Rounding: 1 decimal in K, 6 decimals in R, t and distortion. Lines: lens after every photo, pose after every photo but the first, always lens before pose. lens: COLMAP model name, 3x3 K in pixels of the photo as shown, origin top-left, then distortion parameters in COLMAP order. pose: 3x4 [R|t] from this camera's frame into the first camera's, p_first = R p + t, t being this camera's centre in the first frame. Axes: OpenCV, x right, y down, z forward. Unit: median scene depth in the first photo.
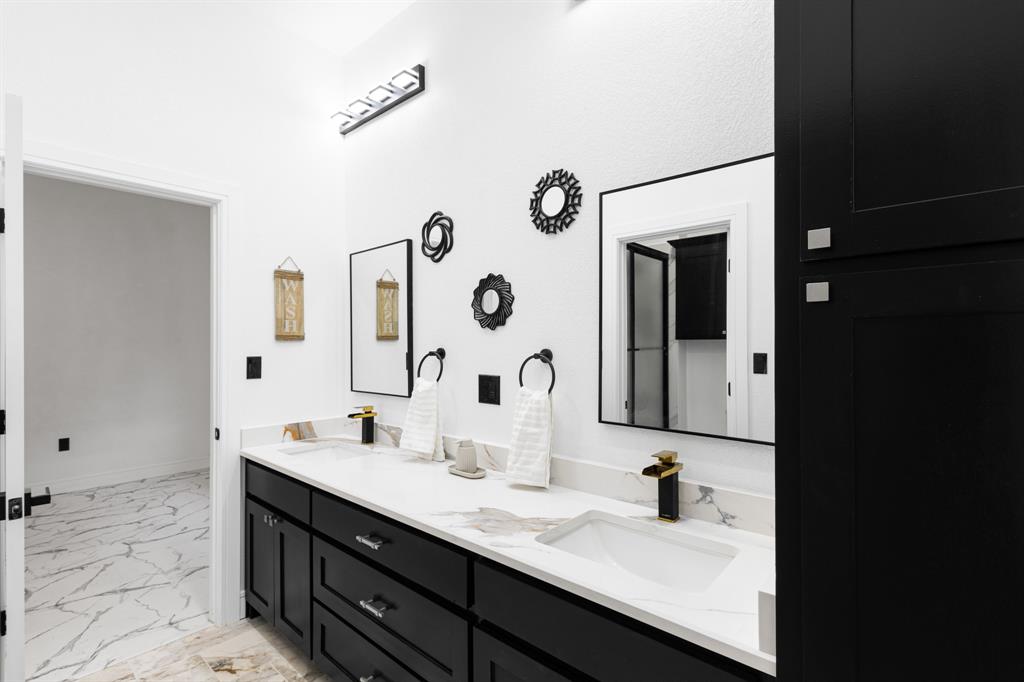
lens RADIAL K [[470.8, 0, 510.5], [0, 470.8, 342.2], [0, 0, 1]] dist [0.011283, -0.002607]
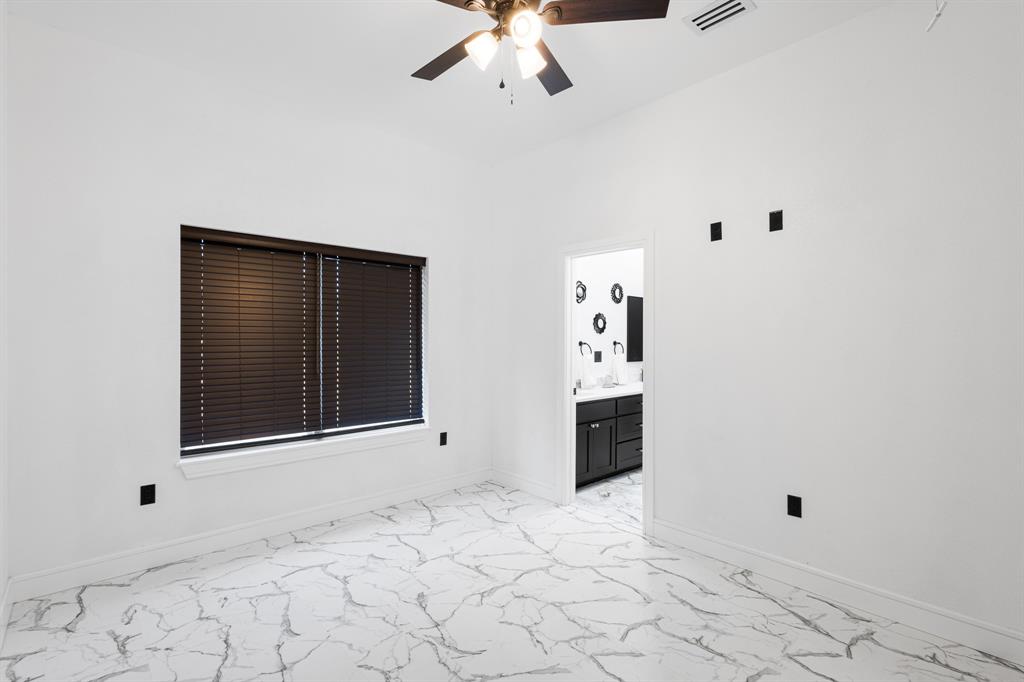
lens RADIAL K [[470.8, 0, 507.2], [0, 470.8, 341.8], [0, 0, 1]] dist [0.011283, -0.002607]
pose [[0.114450, -0.006065, 0.993410, -2.573148], [-0.005844, 0.999960, 0.006779, 0.002449], [-0.993412, -0.006581, 0.114410, 1.144402]]
